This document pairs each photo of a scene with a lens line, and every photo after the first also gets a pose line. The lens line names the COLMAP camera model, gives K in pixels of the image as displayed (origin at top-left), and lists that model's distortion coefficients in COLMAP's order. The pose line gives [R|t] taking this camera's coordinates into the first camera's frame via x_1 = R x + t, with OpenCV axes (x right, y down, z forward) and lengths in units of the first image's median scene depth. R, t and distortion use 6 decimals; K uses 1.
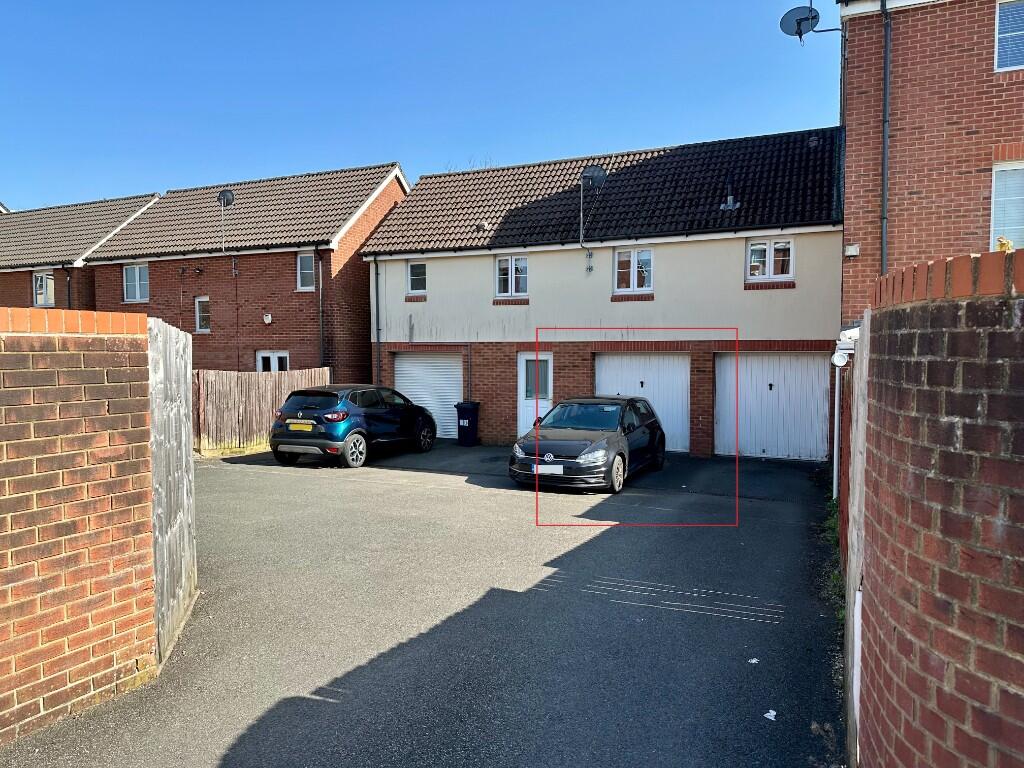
lens RADIAL K [[742.4, 0, 513.8], [0, 742.4, 387.6], [0, 0, 1]] dist [-0.007118, -0.003024]
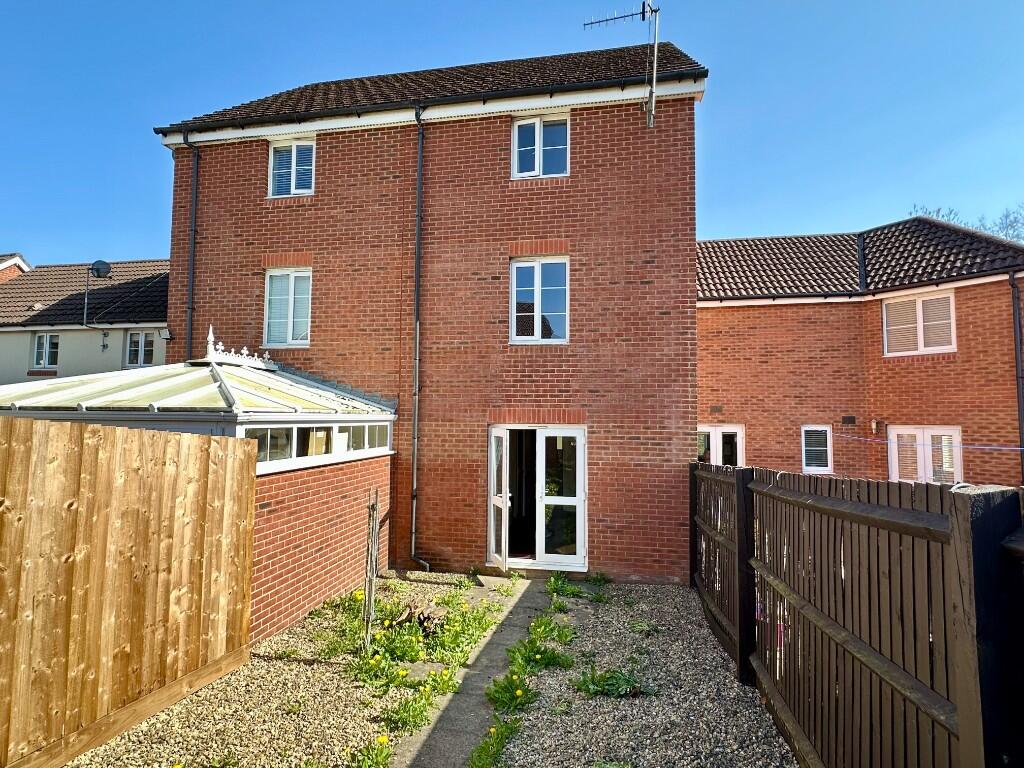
lens RADIAL K [[508.9, 0, 511.2], [0, 508.9, 385.7], [0, 0, 1]] dist [-0.002858, -0.000153]
pose [[0.969852, 0.028251, 0.242053, 0.794224], [-0.002604, 0.994402, -0.105629, -0.018097], [-0.243682, 0.101814, 0.964496, 0.088940]]
